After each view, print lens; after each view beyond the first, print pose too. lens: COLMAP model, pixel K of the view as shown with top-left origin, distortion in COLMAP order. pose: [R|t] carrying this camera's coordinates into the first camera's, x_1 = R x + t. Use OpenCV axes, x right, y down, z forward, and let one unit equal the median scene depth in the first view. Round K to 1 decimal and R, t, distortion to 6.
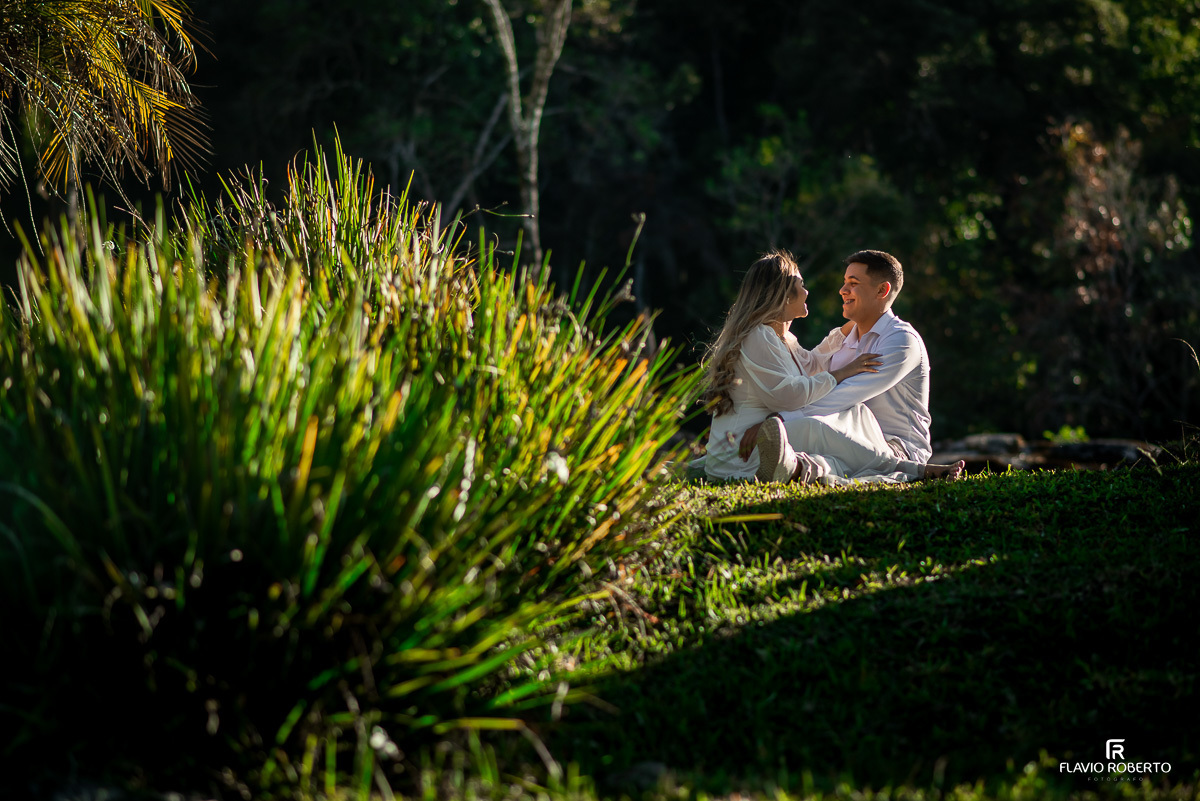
lens RADIAL K [[3116.2, 0, 600.0], [0, 3116.2, 400.5], [0, 0, 1]] dist [0.039751, 0.194653]
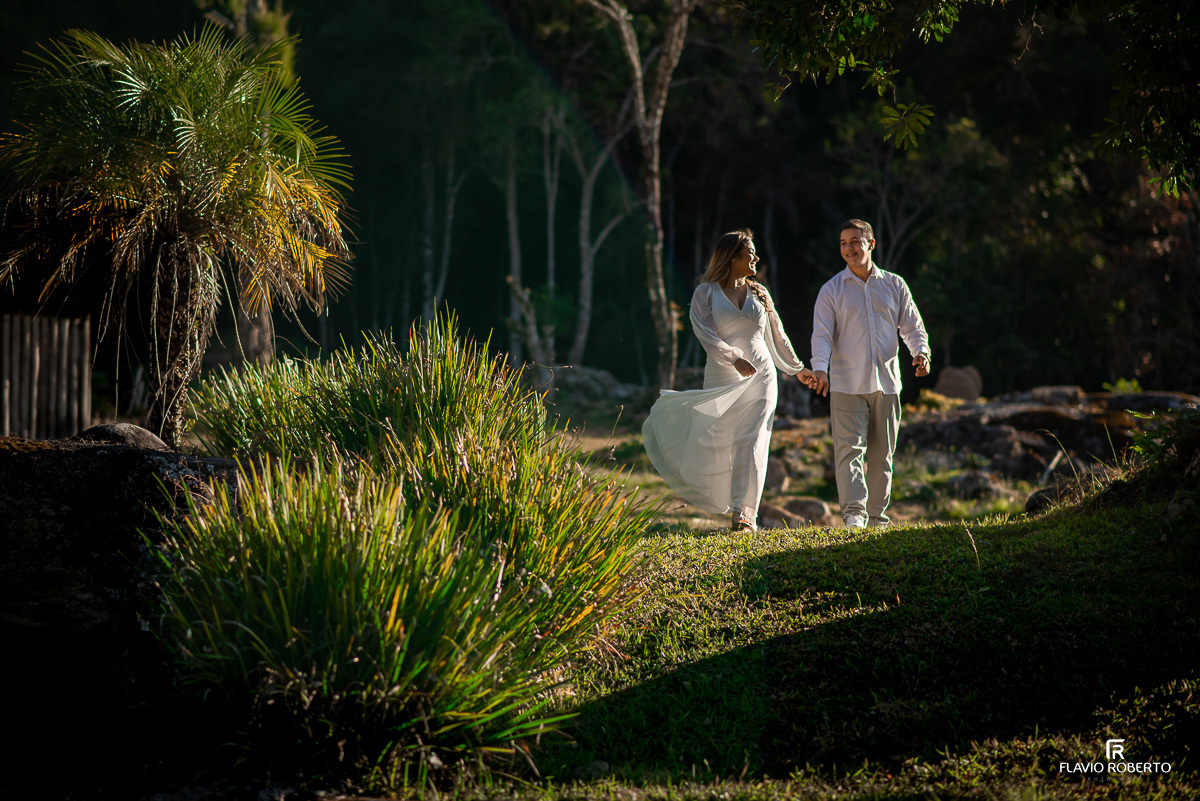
lens RADIAL K [[2838.5, 0, 550.2], [0, 2838.5, 397.1], [0, 0, 1]] dist [0.057757, -0.002467]
pose [[0.997710, -0.003170, -0.067566, 0.063690], [0.004947, 0.999646, 0.026146, -0.084517], [0.067459, -0.026420, 0.997372, -0.376745]]
